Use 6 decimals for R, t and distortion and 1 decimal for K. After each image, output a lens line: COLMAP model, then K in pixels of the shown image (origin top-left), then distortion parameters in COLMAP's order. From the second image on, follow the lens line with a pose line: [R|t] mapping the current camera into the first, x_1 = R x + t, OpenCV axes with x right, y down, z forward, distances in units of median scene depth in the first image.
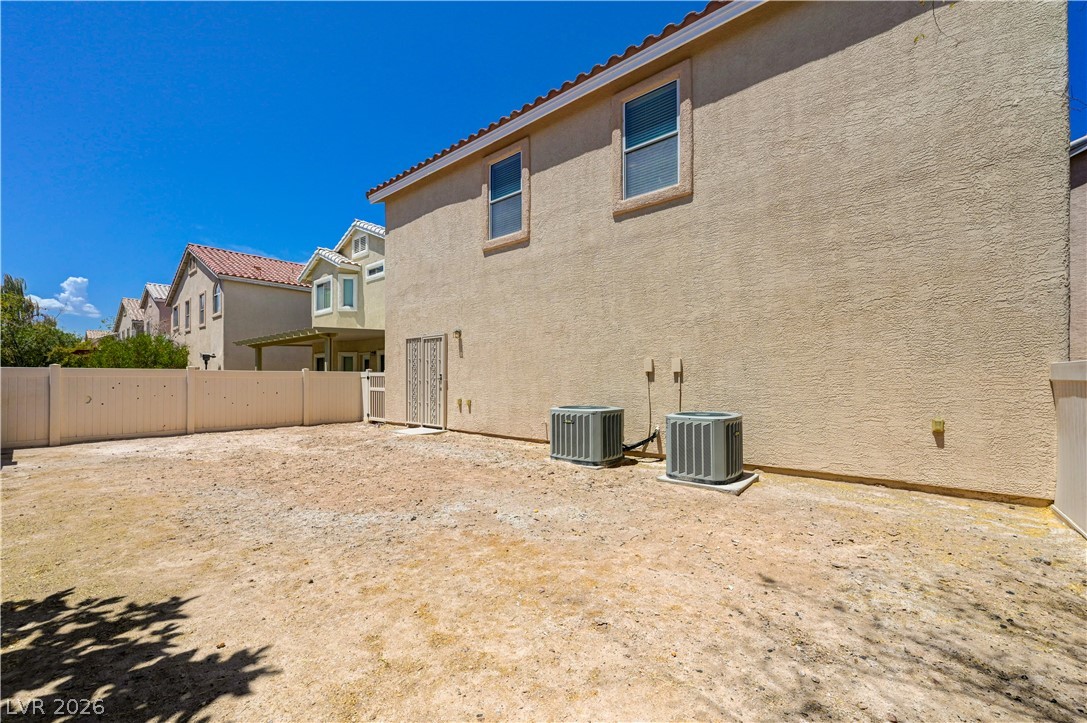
lens RADIAL K [[431.0, 0, 547.0], [0, 431.0, 357.8], [0, 0, 1]] dist [0.001178, -0.000129]
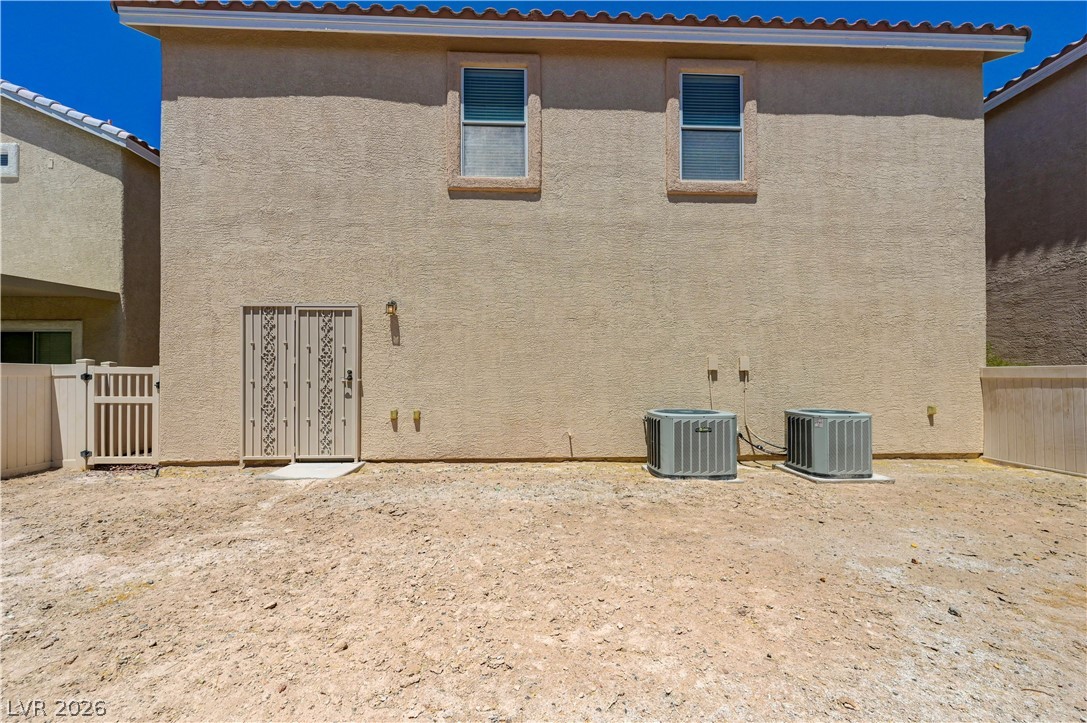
lens RADIAL K [[431.0, 0, 547.0], [0, 431.0, 357.8], [0, 0, 1]] dist [0.001178, -0.000129]
pose [[0.741387, 0.028657, 0.670465, -0.559139], [-0.030475, 0.999495, -0.009022, 0.021105], [-0.670385, -0.013744, 0.741886, 0.458028]]
